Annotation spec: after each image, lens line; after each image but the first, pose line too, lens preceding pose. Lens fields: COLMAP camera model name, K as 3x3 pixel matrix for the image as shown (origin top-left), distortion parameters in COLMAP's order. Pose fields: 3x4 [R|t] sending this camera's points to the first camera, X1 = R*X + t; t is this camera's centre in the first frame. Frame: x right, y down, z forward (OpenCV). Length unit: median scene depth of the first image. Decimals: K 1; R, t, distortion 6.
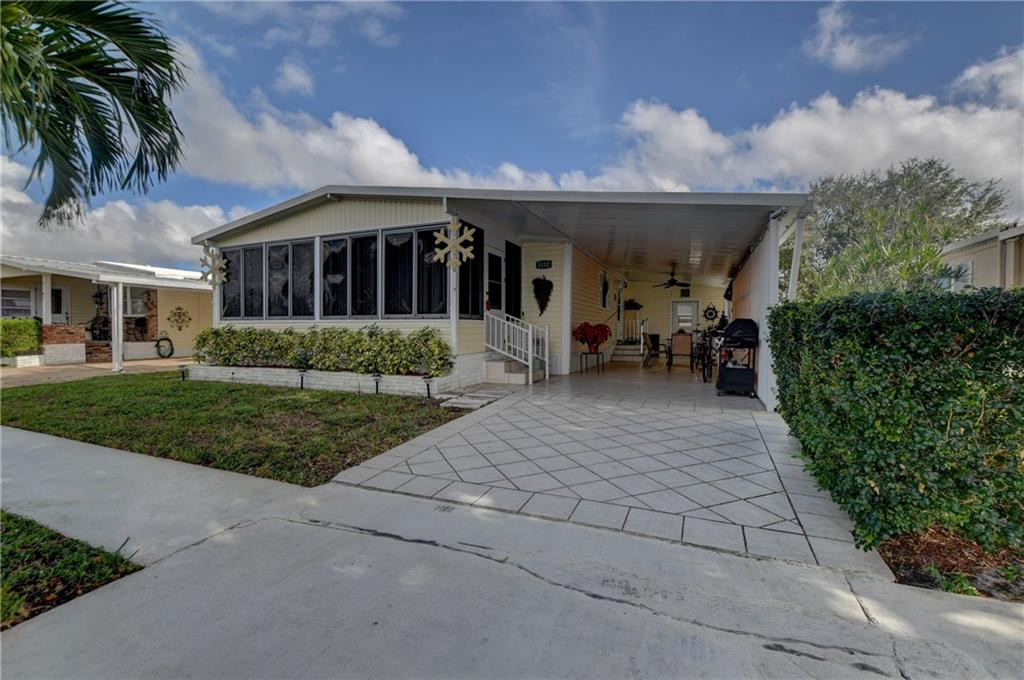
lens RADIAL K [[451.4, 0, 511.8], [0, 451.4, 337.2], [0, 0, 1]] dist [-0.030268, 0.003434]
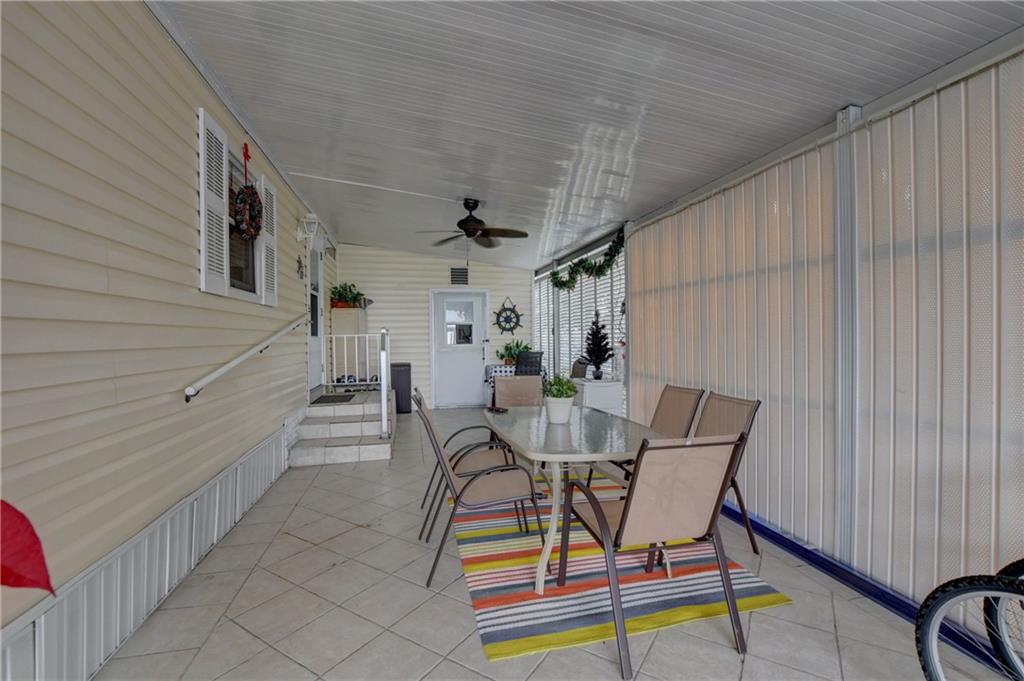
lens RADIAL K [[451.4, 0, 510.9], [0, 451.4, 344.6], [0, 0, 1]] dist [-0.030268, 0.003434]
pose [[0.813917, -0.025848, 0.580405, 0.238012], [0.025176, 0.999641, 0.009213, -0.045254], [-0.580435, 0.007114, 0.814276, 0.935577]]
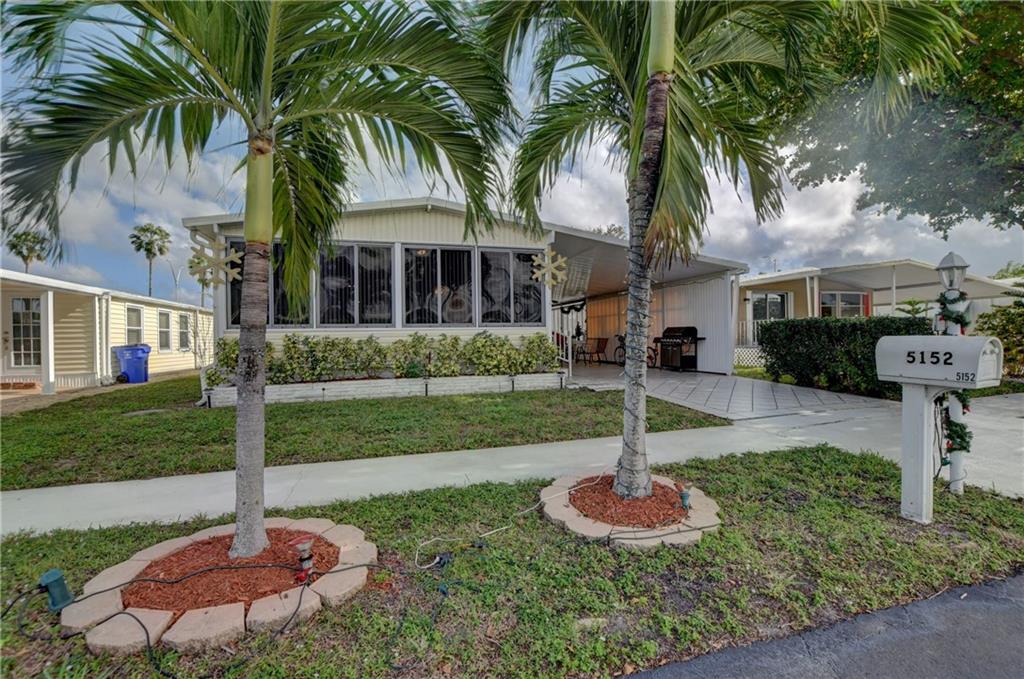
lens RADIAL K [[451.4, 0, 514.0], [0, 451.4, 337.1], [0, 0, 1]] dist [-0.030268, 0.003434]
pose [[0.764064, -0.014371, 0.644980, -0.753382], [0.030116, 0.999456, -0.013408, 0.002271], [-0.644437, 0.029669, 0.764082, 0.076921]]
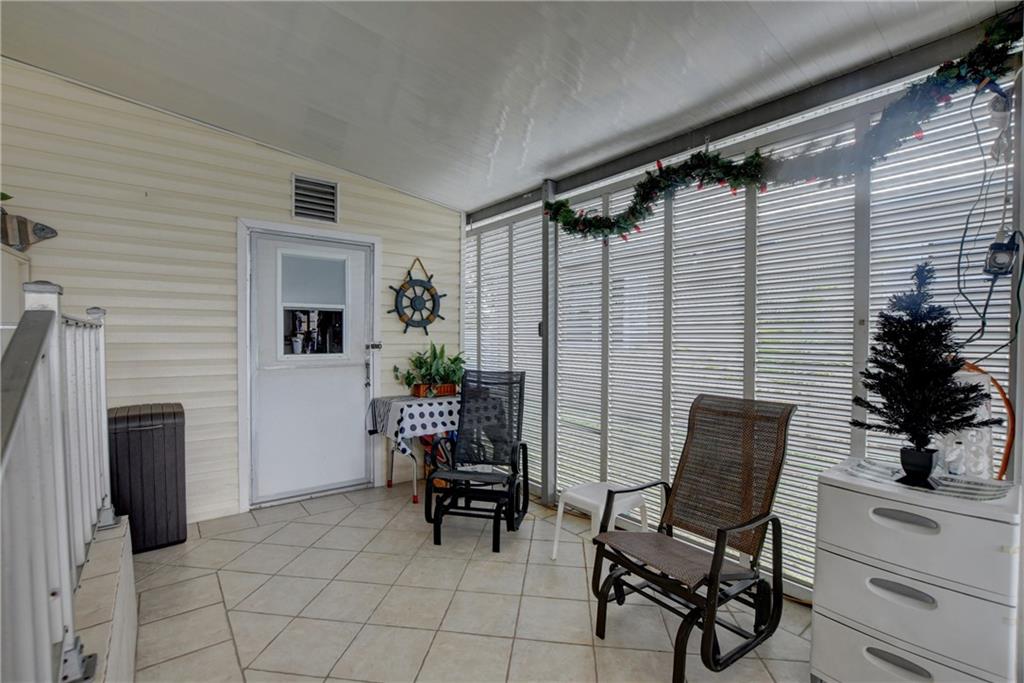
lens RADIAL K [[451.4, 0, 514.1], [0, 451.4, 345.3], [0, 0, 1]] dist [-0.030268, 0.003434]
pose [[0.475593, -0.018137, 0.879479, 0.396245], [0.013709, 0.999819, 0.013205, -0.049990], [-0.879559, 0.005777, 0.475755, 1.339557]]
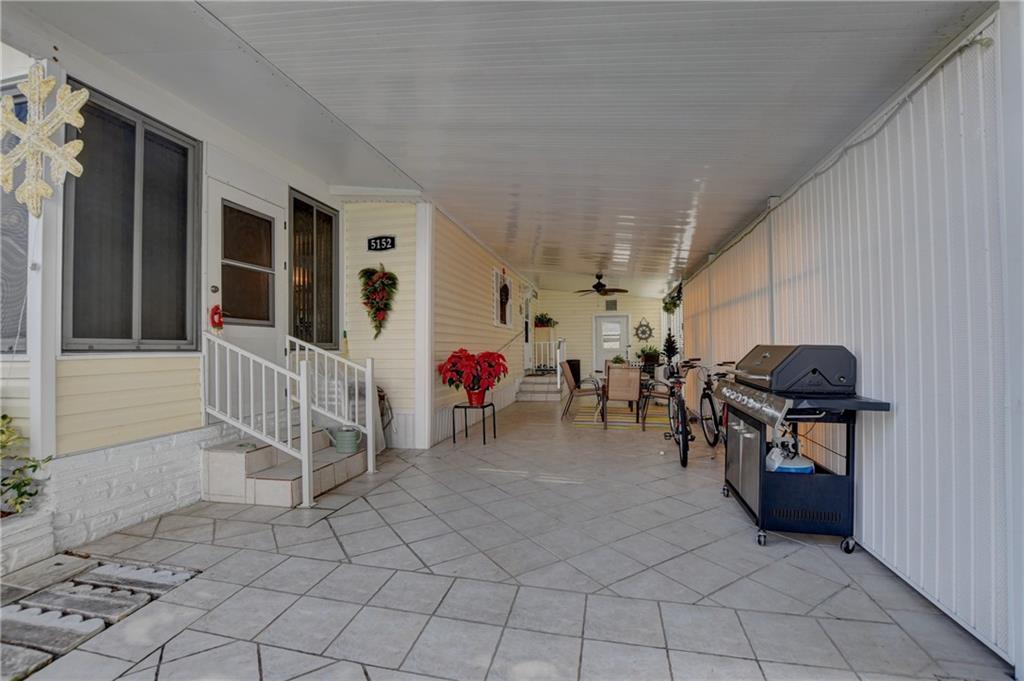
lens RADIAL K [[451.4, 0, 510.3], [0, 451.4, 342.8], [0, 0, 1]] dist [-0.030268, 0.003434]
pose [[0.983609, -0.012003, 0.179912, 0.124190], [0.017600, 0.999408, -0.029545, -0.024049], [-0.179451, 0.032227, 0.983239, 0.448822]]
